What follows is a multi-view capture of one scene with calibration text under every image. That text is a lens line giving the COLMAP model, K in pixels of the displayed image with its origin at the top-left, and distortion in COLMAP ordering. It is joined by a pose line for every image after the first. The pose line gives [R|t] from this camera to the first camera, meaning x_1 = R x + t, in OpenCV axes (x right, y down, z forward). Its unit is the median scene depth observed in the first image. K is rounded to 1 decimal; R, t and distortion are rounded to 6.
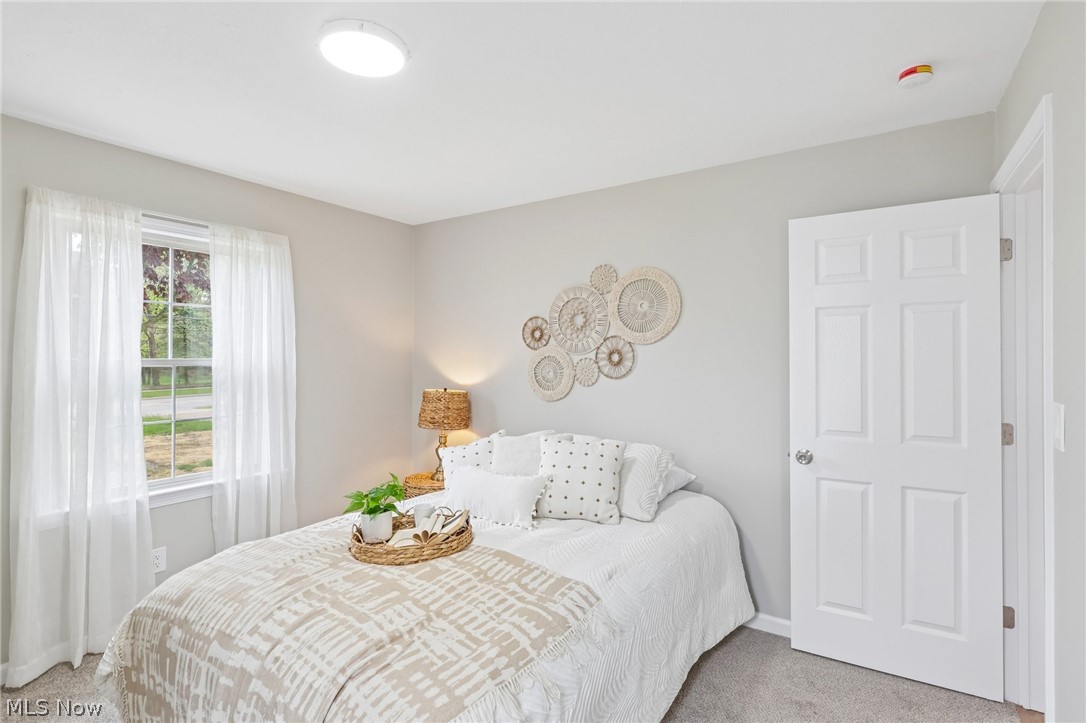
lens RADIAL K [[522.7, 0, 544.9], [0, 522.7, 366.8], [0, 0, 1]] dist [0.000567, -0.000357]
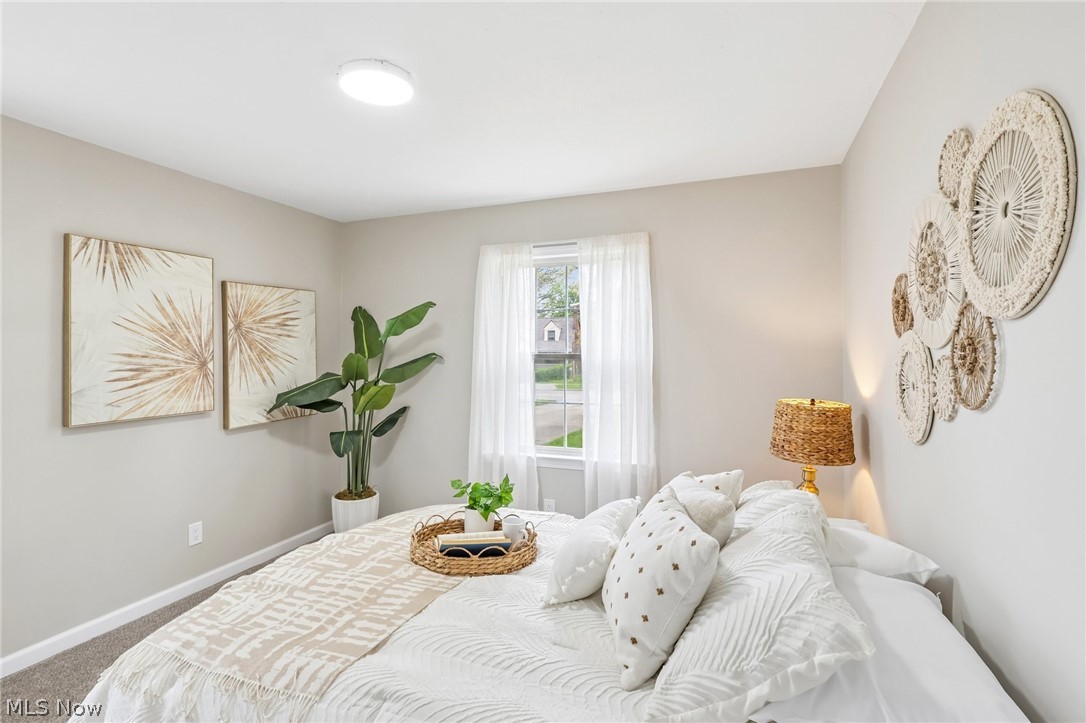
lens RADIAL K [[522.7, 0, 544.9], [0, 522.7, 366.8], [0, 0, 1]] dist [0.000567, -0.000357]
pose [[0.200976, 0.025384, -0.979267, 0.703348], [-0.017721, 0.999595, 0.022274, -0.016487], [0.979436, 0.012877, 0.201344, 0.957993]]
